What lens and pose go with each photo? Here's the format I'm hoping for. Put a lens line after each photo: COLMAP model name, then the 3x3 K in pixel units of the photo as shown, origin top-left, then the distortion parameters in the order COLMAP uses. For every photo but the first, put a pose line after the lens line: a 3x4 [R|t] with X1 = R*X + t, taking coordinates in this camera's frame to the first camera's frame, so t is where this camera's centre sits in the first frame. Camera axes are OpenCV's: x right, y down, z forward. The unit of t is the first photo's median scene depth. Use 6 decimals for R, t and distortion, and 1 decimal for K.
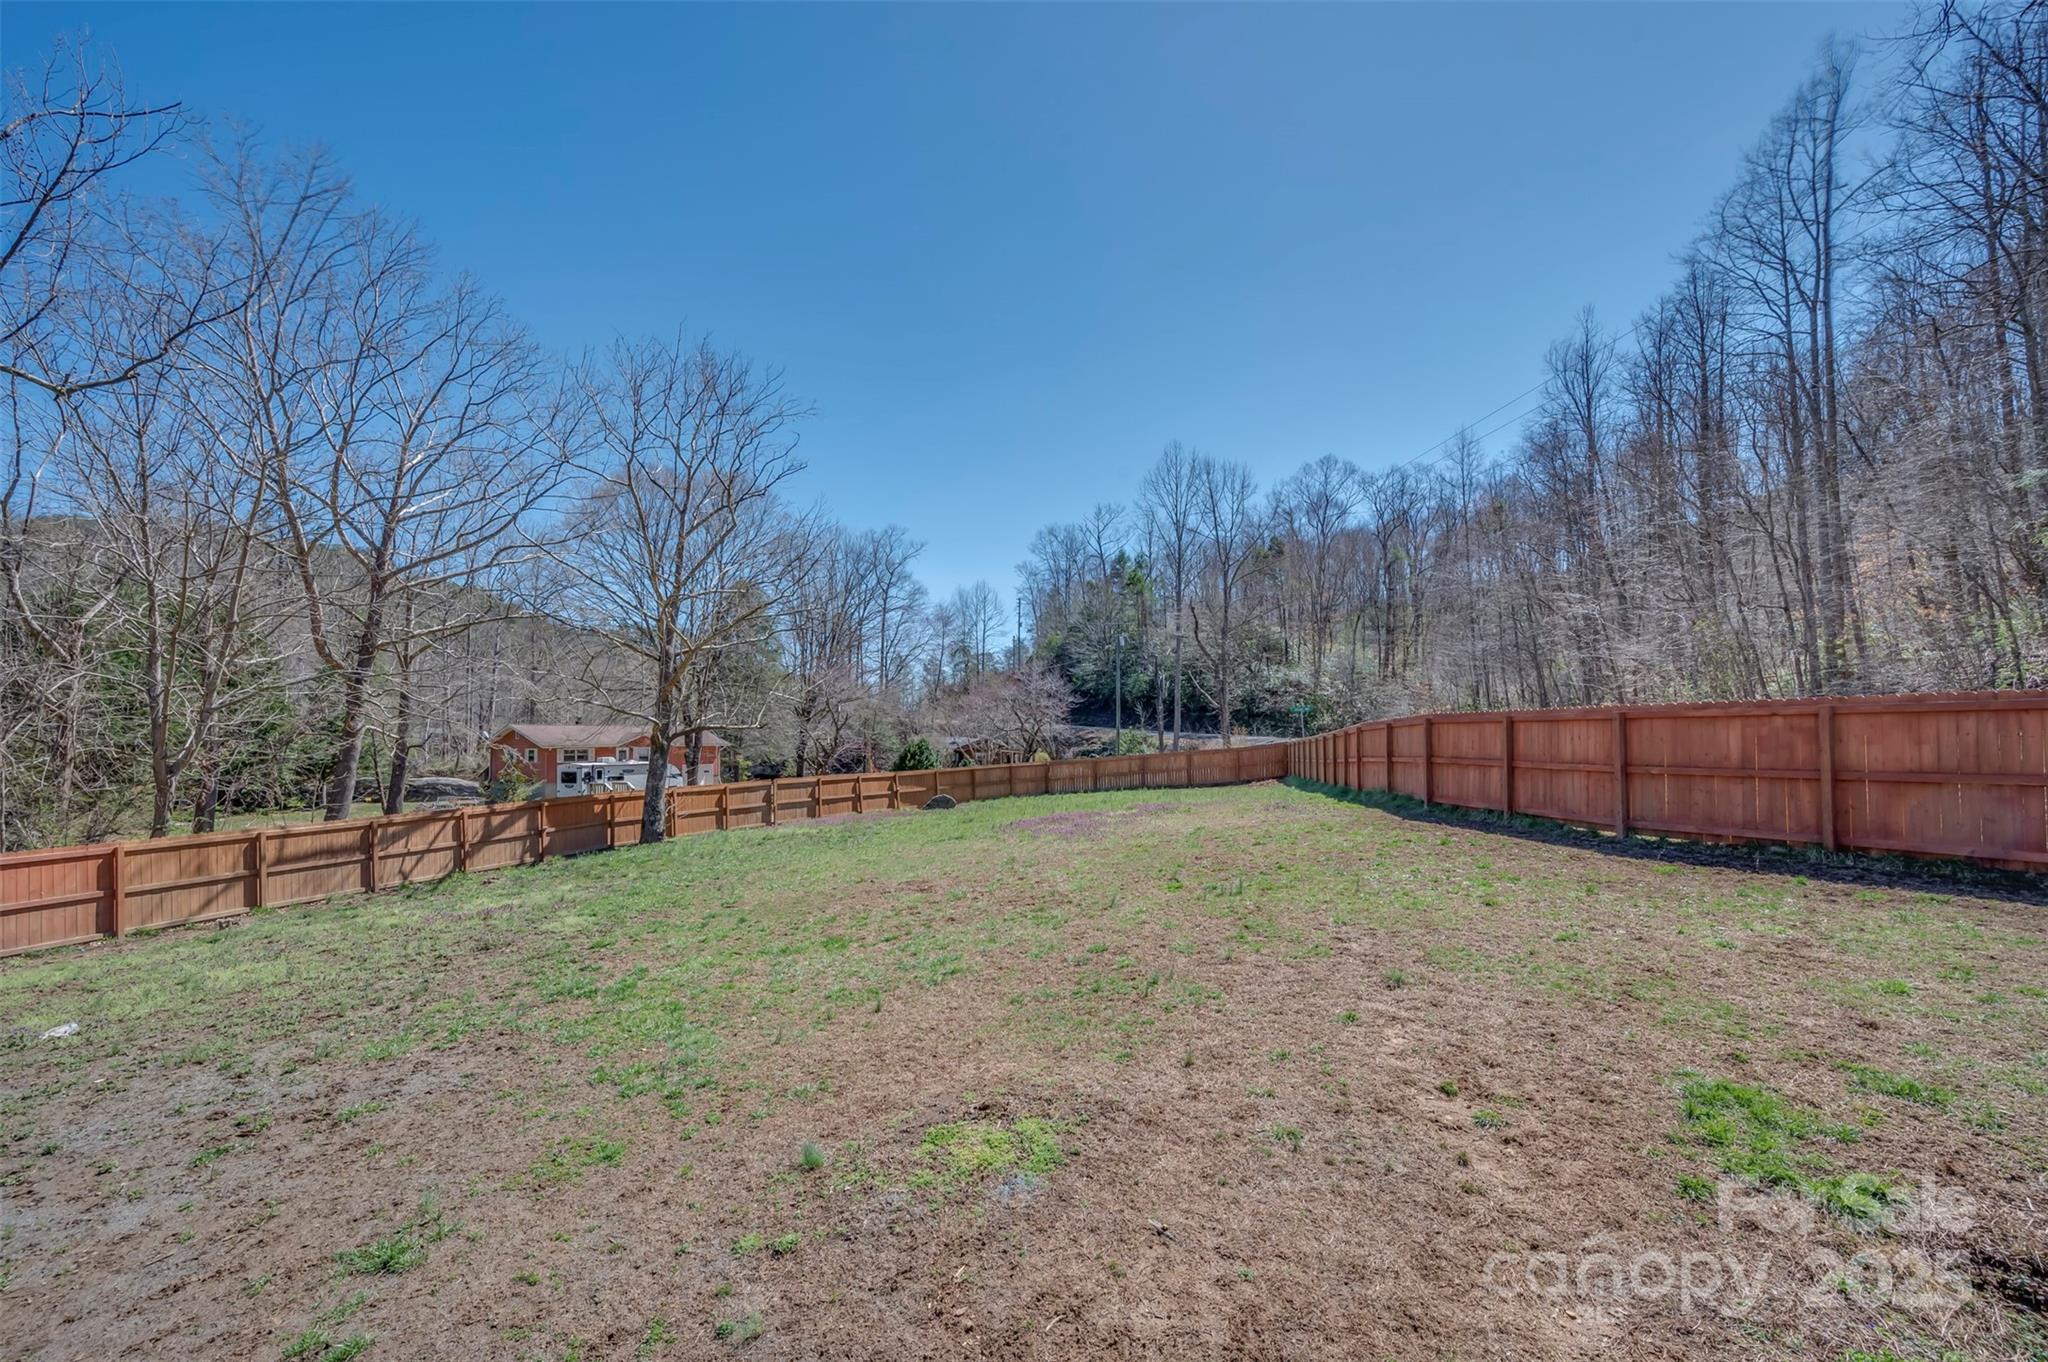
lens RADIAL K [[802.6, 0, 1029.4], [0, 802.6, 694.7], [0, 0, 1]] dist [0.009748, 0.000589]
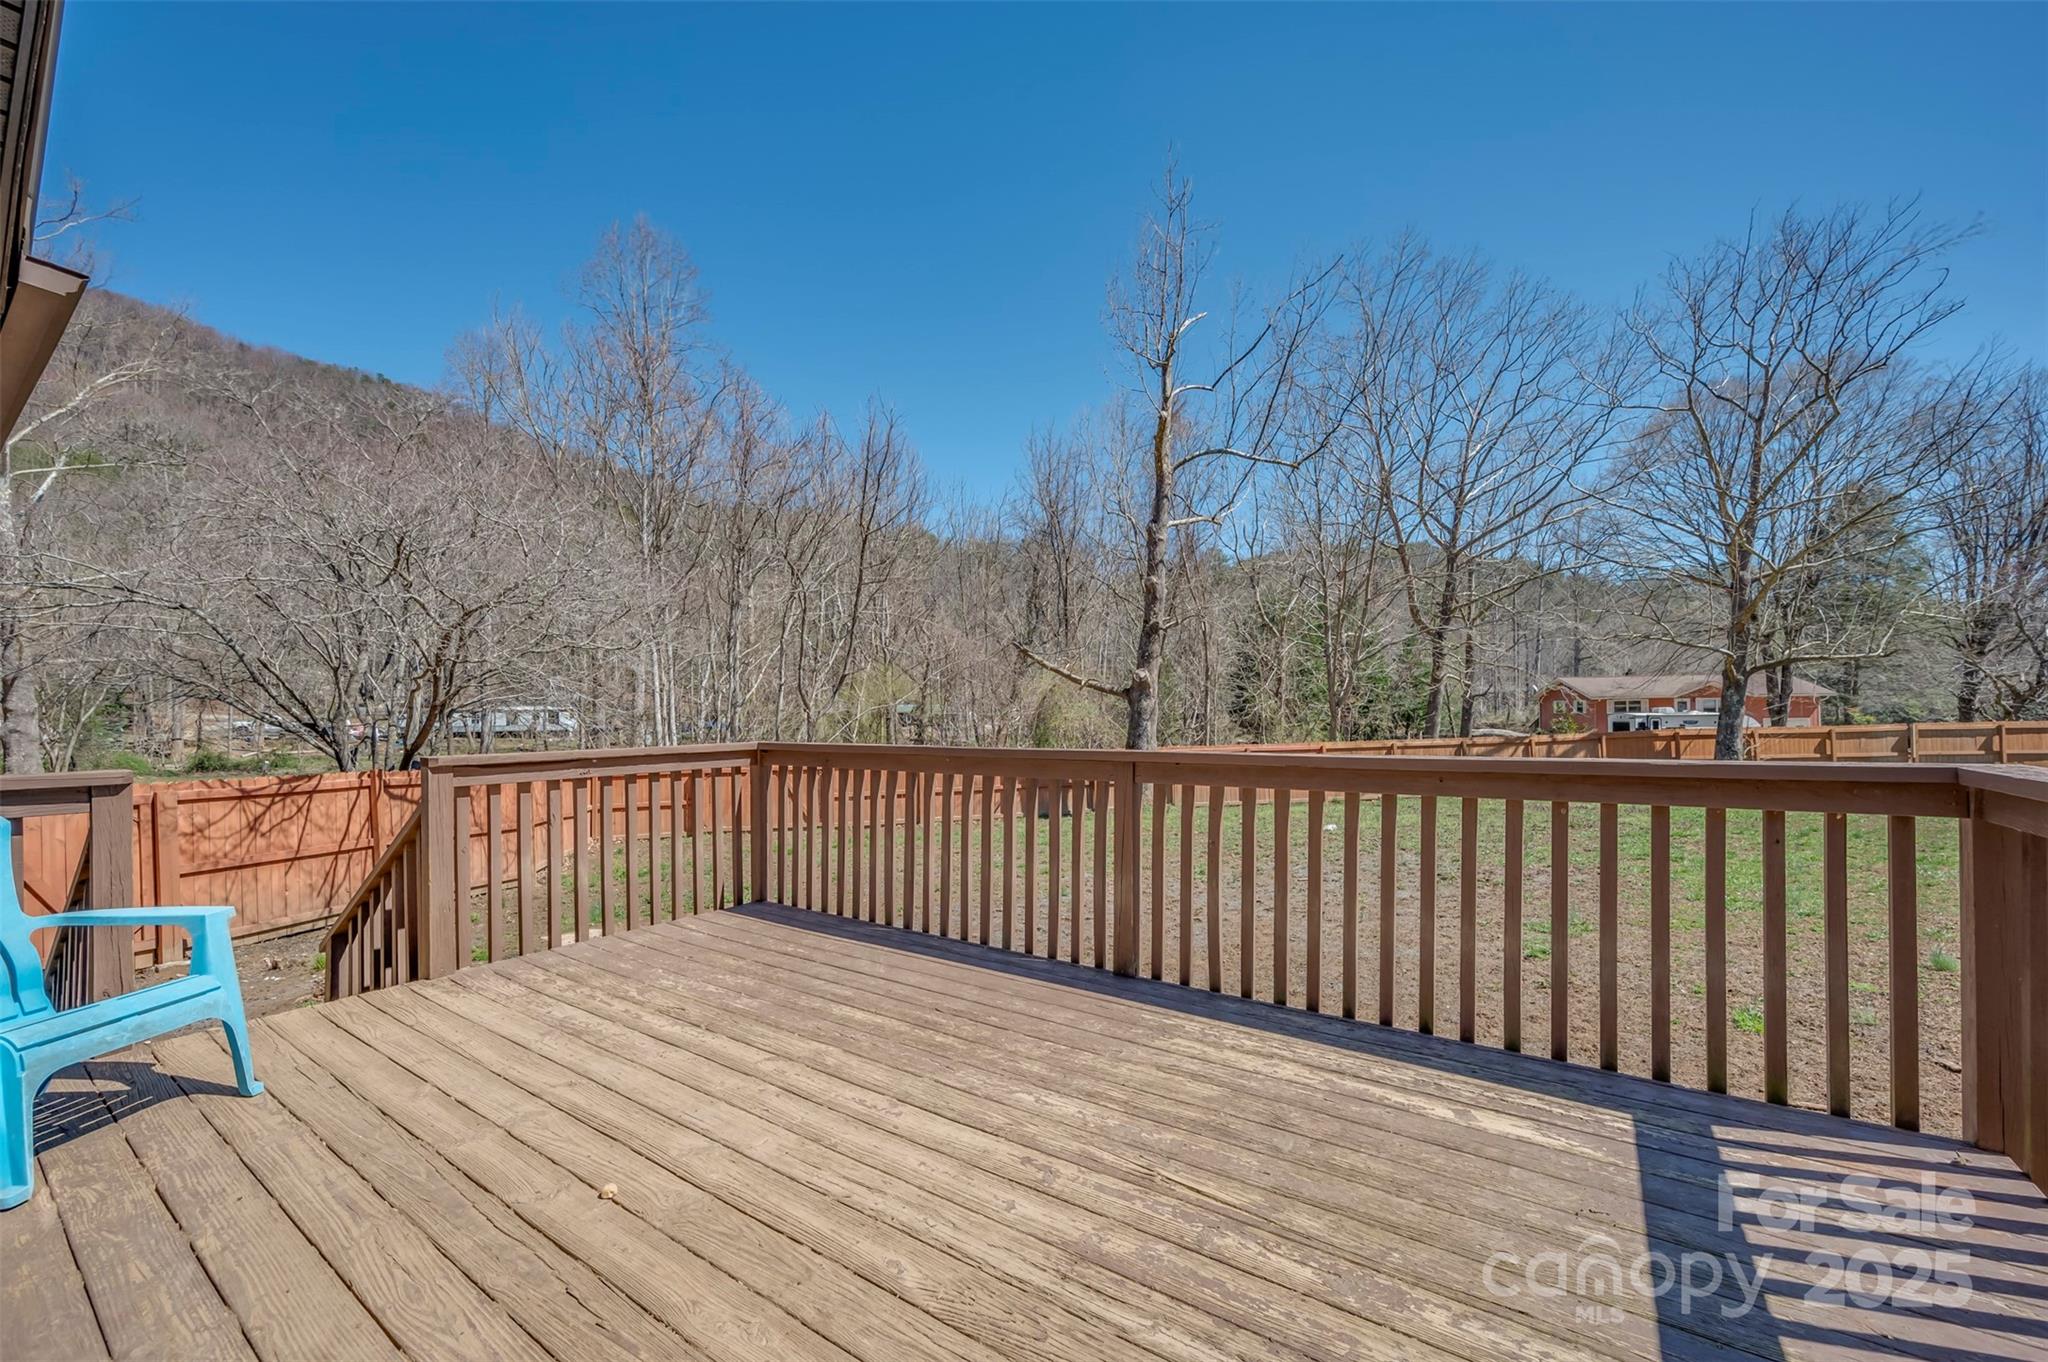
lens RADIAL K [[802.6, 0, 1027.5], [0, 802.6, 698.3], [0, 0, 1]] dist [0.009748, 0.000589]
pose [[0.415423, -0.003825, -0.909620, 0.046984], [0.039780, 0.999111, 0.013966, 0.035163], [0.908758, -0.041987, 0.415206, -0.118880]]
